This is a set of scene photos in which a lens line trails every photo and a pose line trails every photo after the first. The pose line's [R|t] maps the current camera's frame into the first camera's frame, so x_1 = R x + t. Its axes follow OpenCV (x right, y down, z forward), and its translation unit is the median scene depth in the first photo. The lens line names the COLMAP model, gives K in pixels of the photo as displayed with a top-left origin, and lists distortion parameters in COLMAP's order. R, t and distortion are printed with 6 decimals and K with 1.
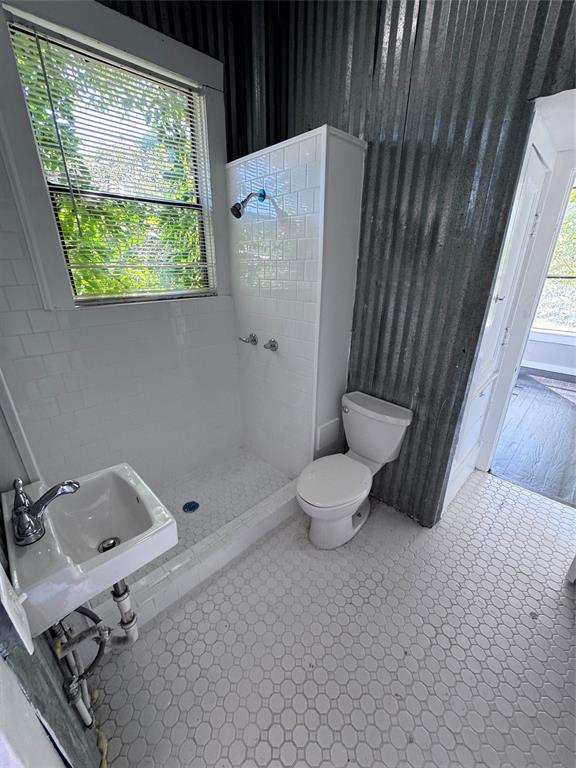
lens RADIAL K [[306.9, 0, 289.2], [0, 306.9, 383.4], [0, 0, 1]] dist [-0.002429, -0.000122]
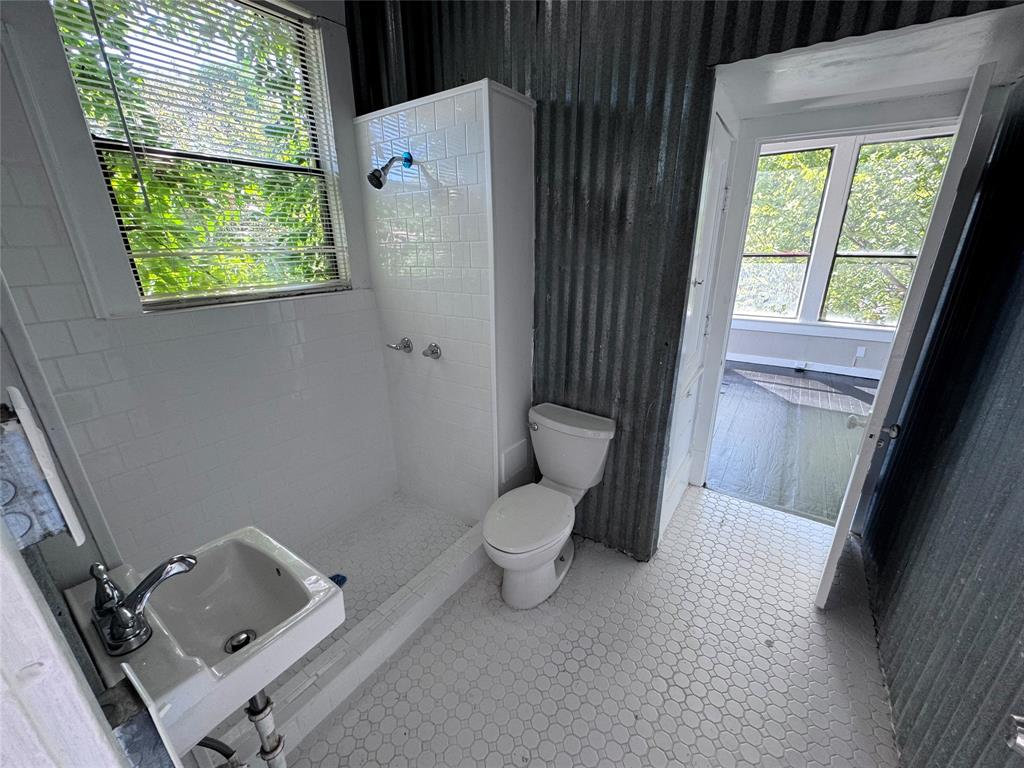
lens RADIAL K [[409.2, 0, 515.9], [0, 409.2, 385.3], [0, 0, 1]] dist [-0.002429, -0.000122]
pose [[0.981749, -0.073754, 0.175297, -0.046981], [0.080473, 0.996258, -0.031527, 0.009111], [-0.172316, 0.045058, 0.984011, -0.040463]]
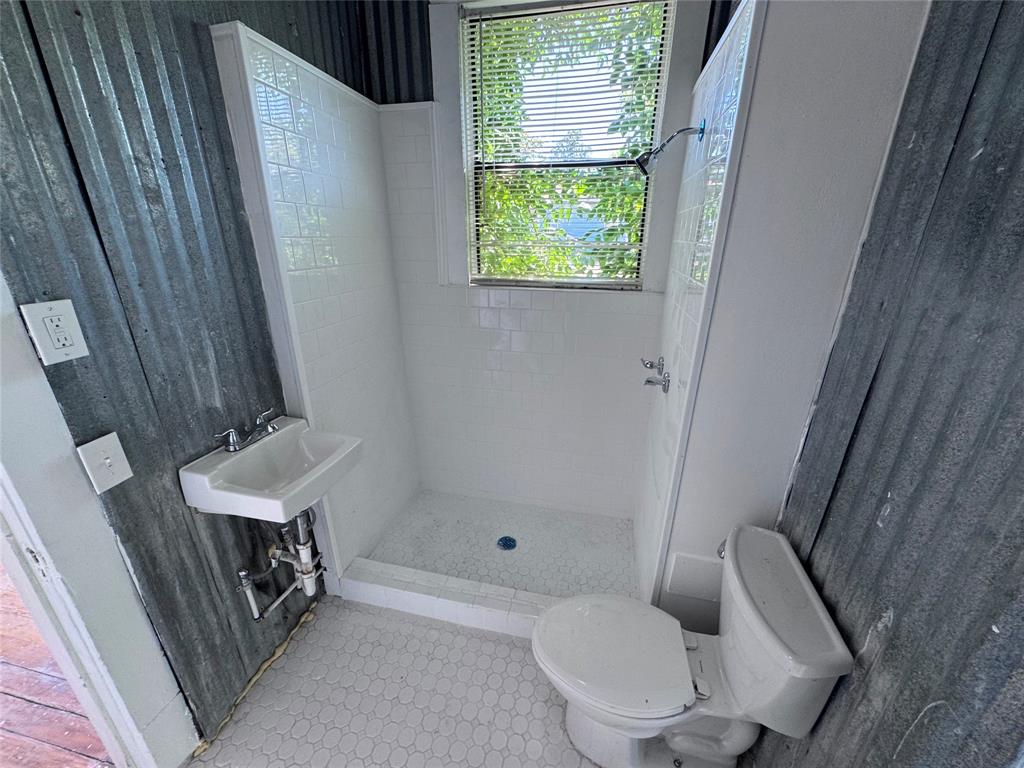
lens RADIAL K [[409.2, 0, 511.6], [0, 409.2, 385.6], [0, 0, 1]] dist [-0.002429, -0.000122]
pose [[0.537089, 0.295009, -0.790256, 0.501438], [-0.313926, 0.939460, 0.137352, -0.164738], [0.782935, 0.174311, 0.597184, 0.366553]]
